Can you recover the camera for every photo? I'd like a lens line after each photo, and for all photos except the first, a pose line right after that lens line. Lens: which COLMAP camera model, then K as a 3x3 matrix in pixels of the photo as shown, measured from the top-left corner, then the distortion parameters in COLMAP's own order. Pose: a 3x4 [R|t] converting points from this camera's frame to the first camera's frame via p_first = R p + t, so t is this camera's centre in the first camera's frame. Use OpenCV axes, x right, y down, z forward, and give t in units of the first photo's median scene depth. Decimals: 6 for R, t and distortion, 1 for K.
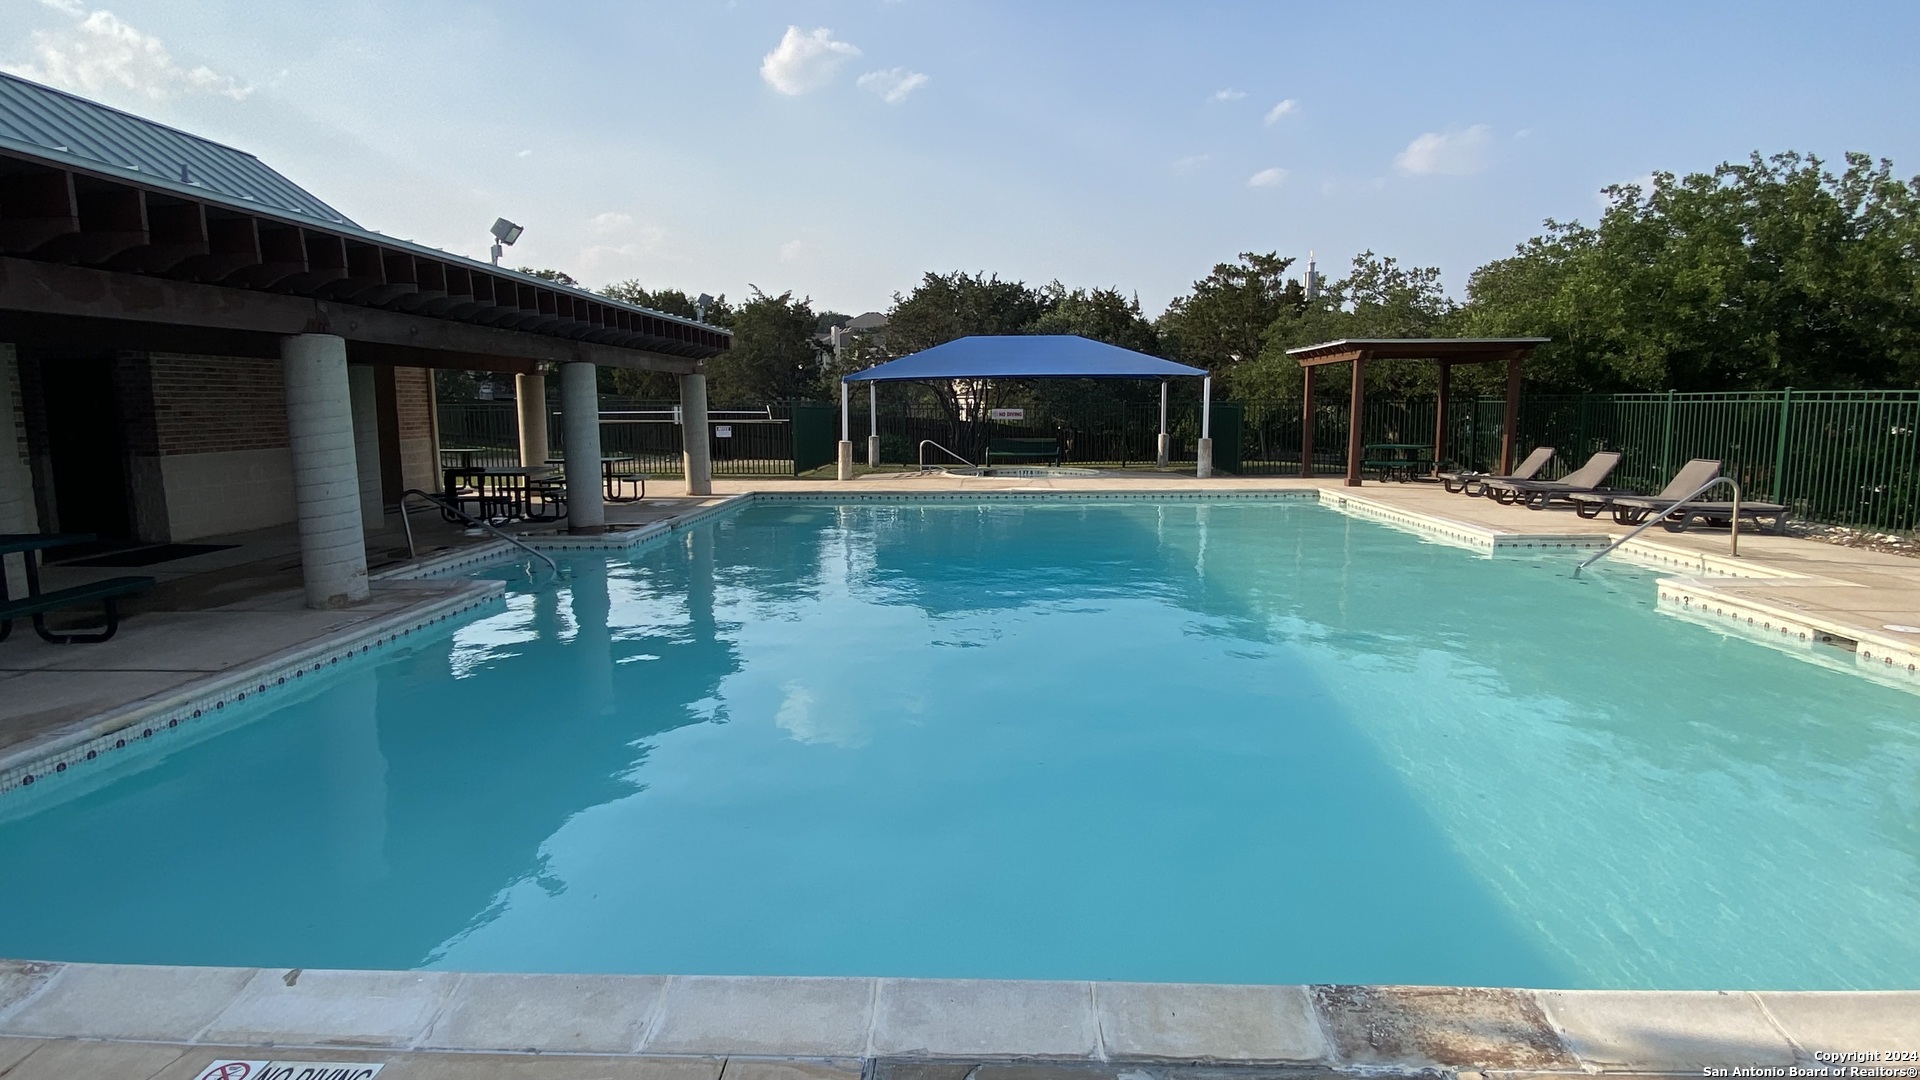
lens RADIAL K [[962.5, 0, 956.7], [0, 962.5, 533.3], [0, 0, 1]] dist [0.003170, 0.000303]
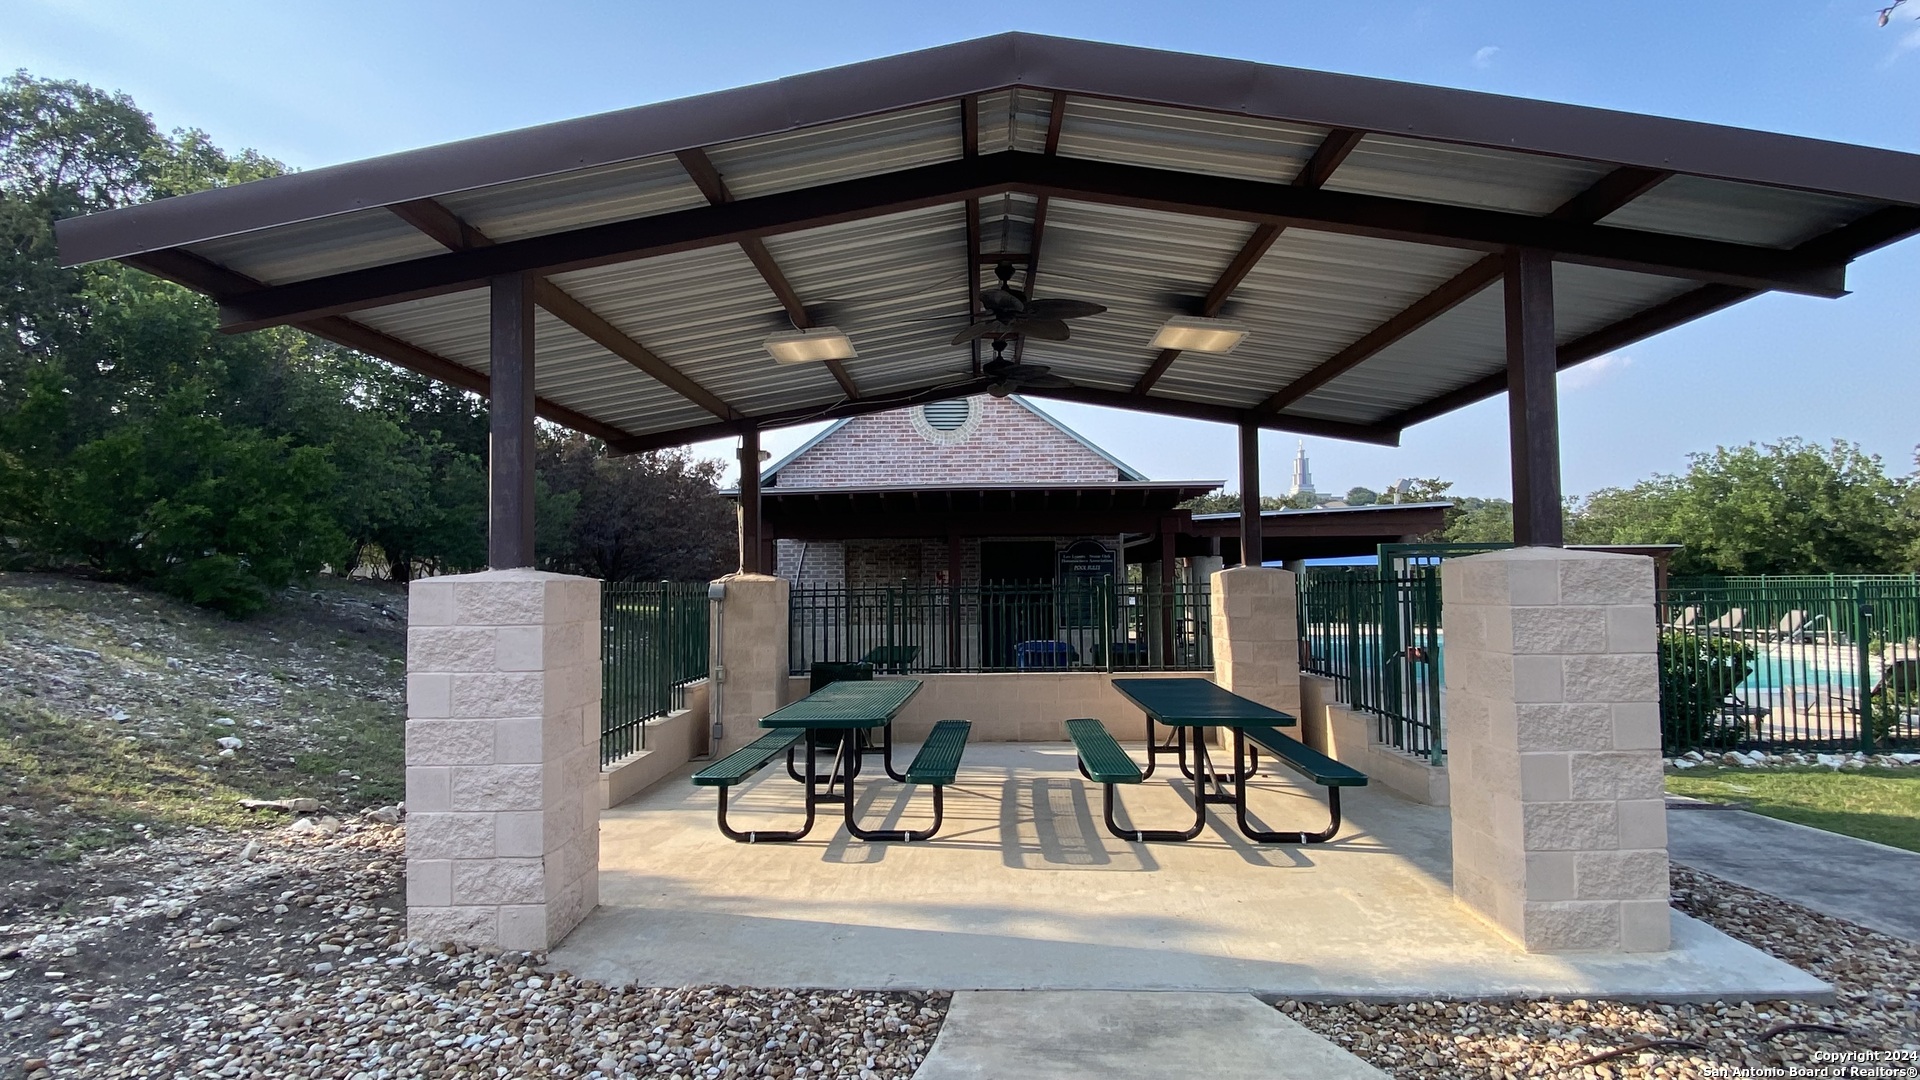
lens RADIAL K [[962.5, 0, 961.0], [0, 962.5, 544.2], [0, 0, 1]] dist [0.003170, 0.000303]
pose [[0.999974, -0.001201, 0.007178, -0.627944], [0.002444, 0.984443, -0.175687, 0.087495], [-0.006855, 0.175700, 0.984420, -0.633446]]
